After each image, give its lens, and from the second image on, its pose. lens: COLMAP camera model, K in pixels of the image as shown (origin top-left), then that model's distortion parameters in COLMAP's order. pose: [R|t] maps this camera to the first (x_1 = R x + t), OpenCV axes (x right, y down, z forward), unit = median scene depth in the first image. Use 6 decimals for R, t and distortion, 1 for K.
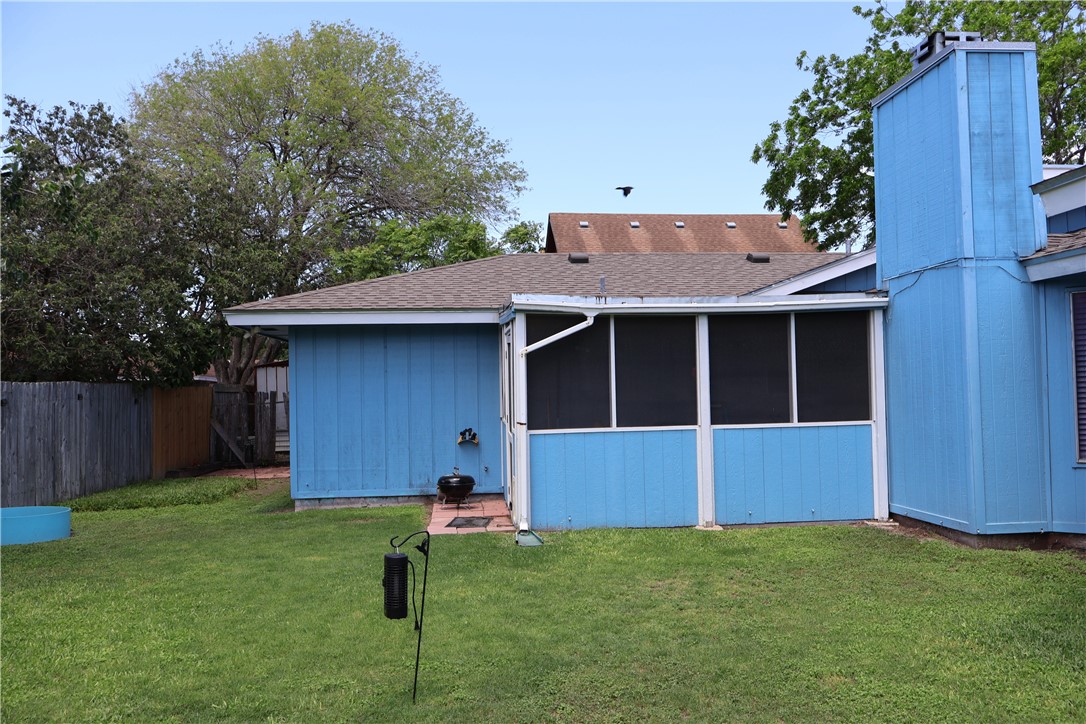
lens RADIAL K [[903.6, 0, 548.4], [0, 903.6, 369.0], [0, 0, 1]] dist [-0.010066, 0.007922]
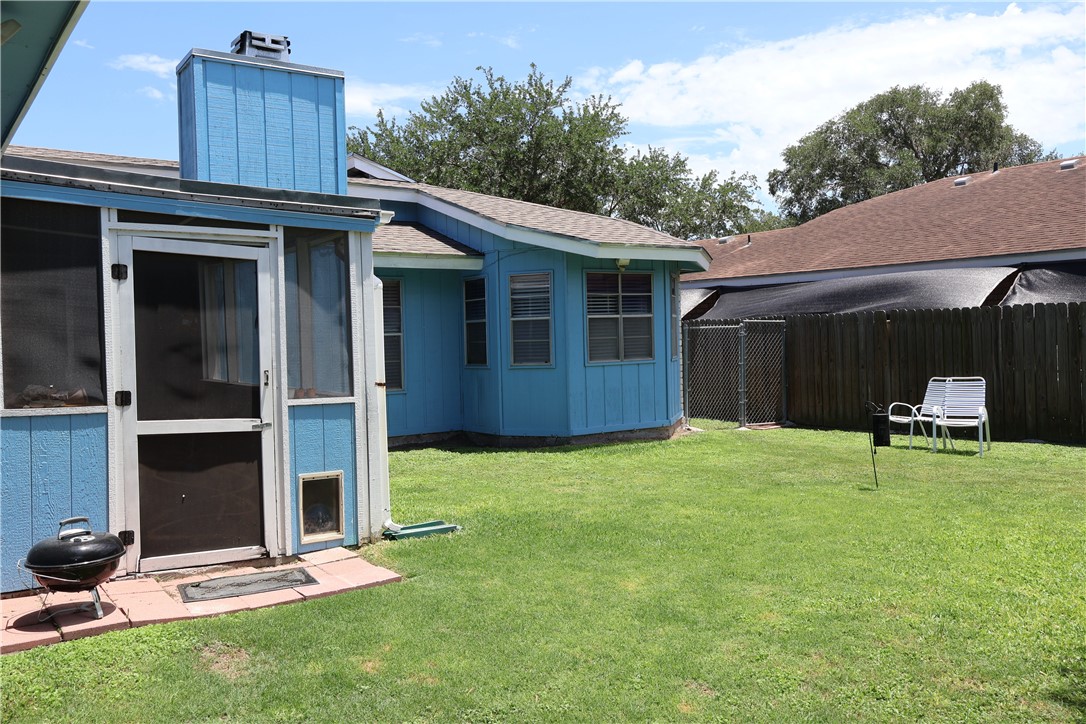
lens RADIAL K [[903.6, 0, 540.5], [0, 903.6, 363.3], [0, 0, 1]] dist [-0.010066, 0.007922]
pose [[-0.491777, 0.001487, 0.870720, -0.554493], [0.008187, 0.999962, 0.002916, 0.033252], [-0.870683, 0.008563, -0.491770, 0.965607]]
